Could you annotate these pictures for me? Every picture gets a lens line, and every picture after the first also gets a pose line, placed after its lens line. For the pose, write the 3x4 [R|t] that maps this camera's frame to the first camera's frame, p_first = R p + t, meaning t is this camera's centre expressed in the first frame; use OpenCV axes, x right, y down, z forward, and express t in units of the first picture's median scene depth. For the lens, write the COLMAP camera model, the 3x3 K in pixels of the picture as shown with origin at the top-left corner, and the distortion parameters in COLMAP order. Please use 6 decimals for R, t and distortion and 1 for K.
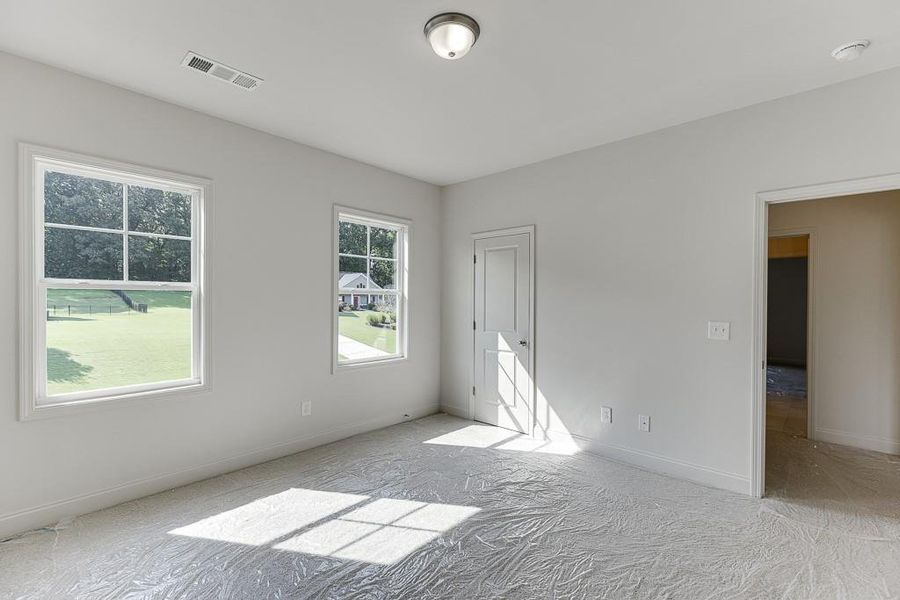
lens RADIAL K [[415.0, 0, 450.0], [0, 415.0, 304.2], [0, 0, 1]] dist [-0.001121, -0.000095]
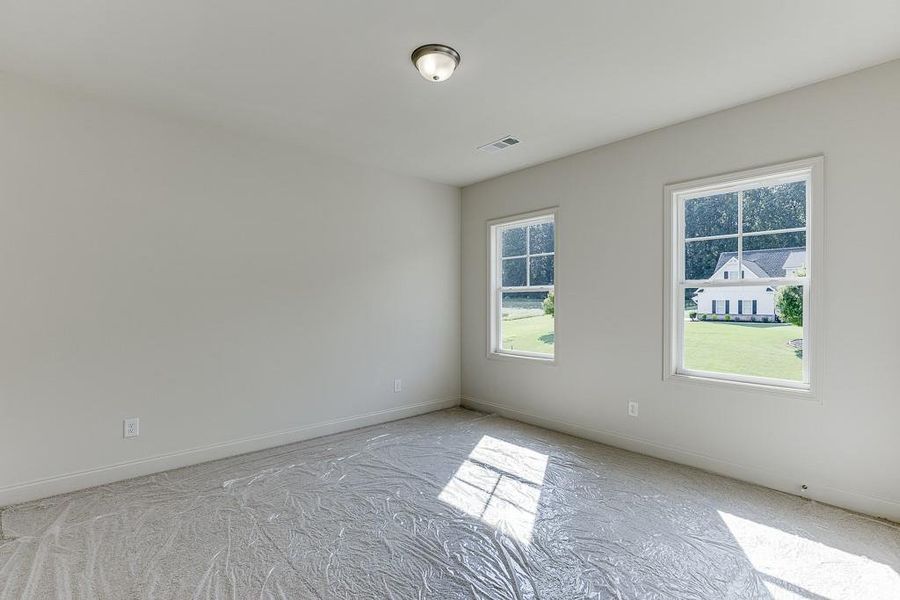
lens RADIAL K [[439.3, 0, 458.2], [0, 439.3, 301.7], [0, 0, 1]] dist [-0.005654, -0.000570]
pose [[-0.120861, -0.003707, -0.992663, 0.910050], [-0.006404, 0.999975, -0.002955, 0.010133], [0.992649, 0.006000, -0.120881, 0.911212]]
